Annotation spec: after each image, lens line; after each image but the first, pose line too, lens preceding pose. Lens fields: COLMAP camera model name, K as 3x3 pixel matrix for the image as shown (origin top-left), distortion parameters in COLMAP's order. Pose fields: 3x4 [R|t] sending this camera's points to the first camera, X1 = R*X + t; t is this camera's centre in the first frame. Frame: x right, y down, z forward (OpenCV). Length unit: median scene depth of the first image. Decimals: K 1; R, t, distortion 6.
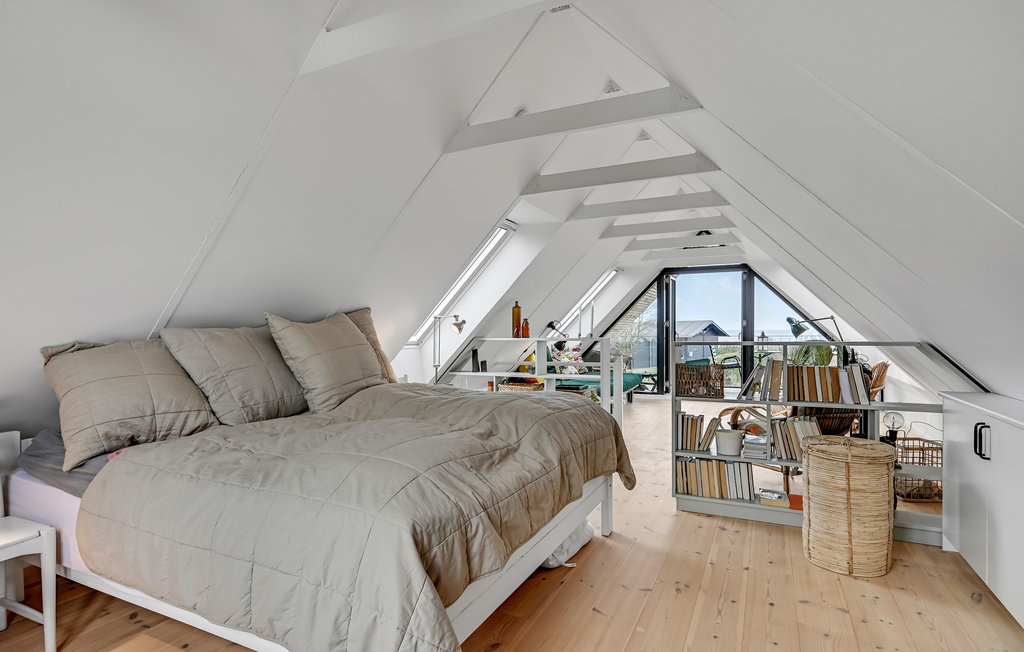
lens RADIAL K [[514.4, 0, 515.6], [0, 514.4, 332.4], [0, 0, 1]] dist [0.009984, 0.000924]
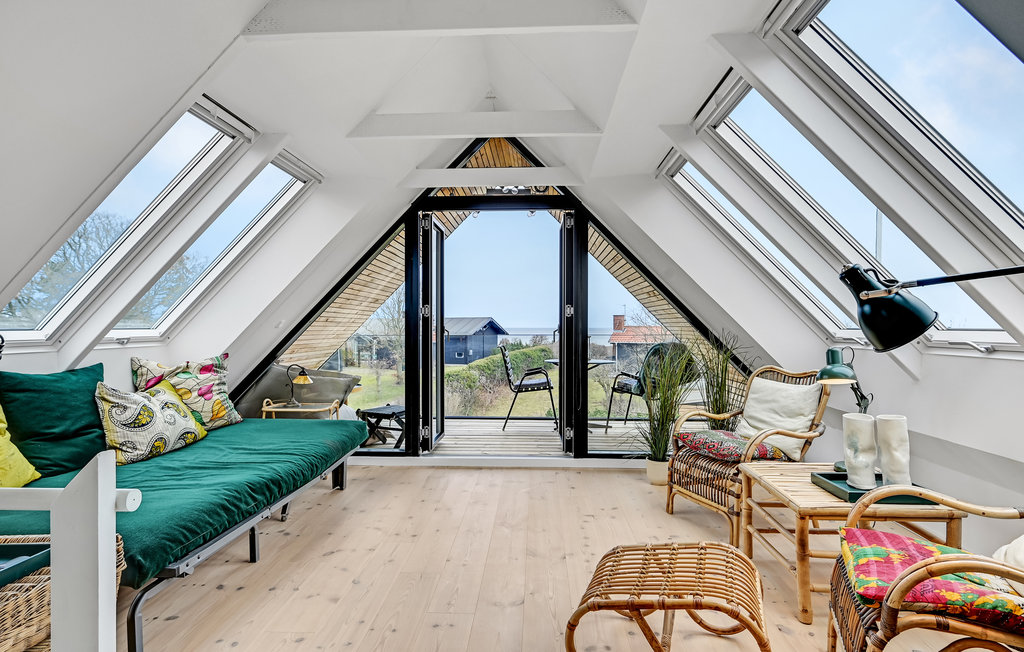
lens RADIAL K [[514.4, 0, 513.1], [0, 514.4, 329.9], [0, 0, 1]] dist [0.009984, 0.000924]
pose [[0.917644, 0.001852, 0.397398, 0.172653], [-0.001926, 0.999998, -0.000213, 0.001534], [-0.397398, -0.000570, 0.917646, 0.505993]]
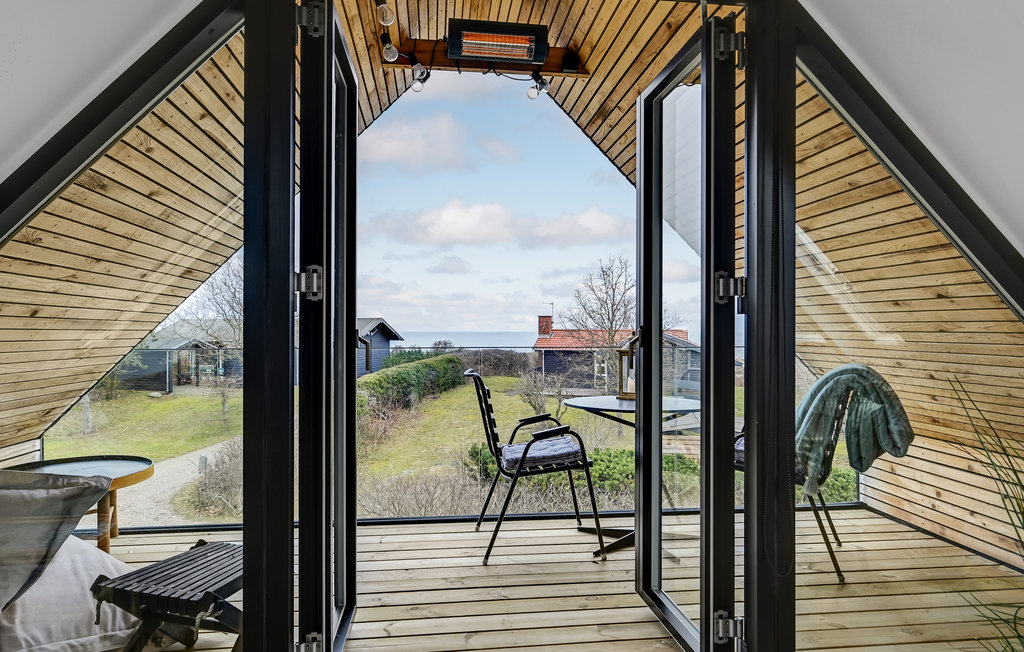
lens RADIAL K [[626.7, 0, 513.0], [0, 626.7, 335.2], [0, 0, 1]] dist [0.001587, -0.000533]
pose [[0.836676, 0.000638, 0.547698, 0.235684], [-0.001331, 0.999999, 0.000869, -0.000484], [-0.547696, -0.001456, 0.836676, 0.787091]]
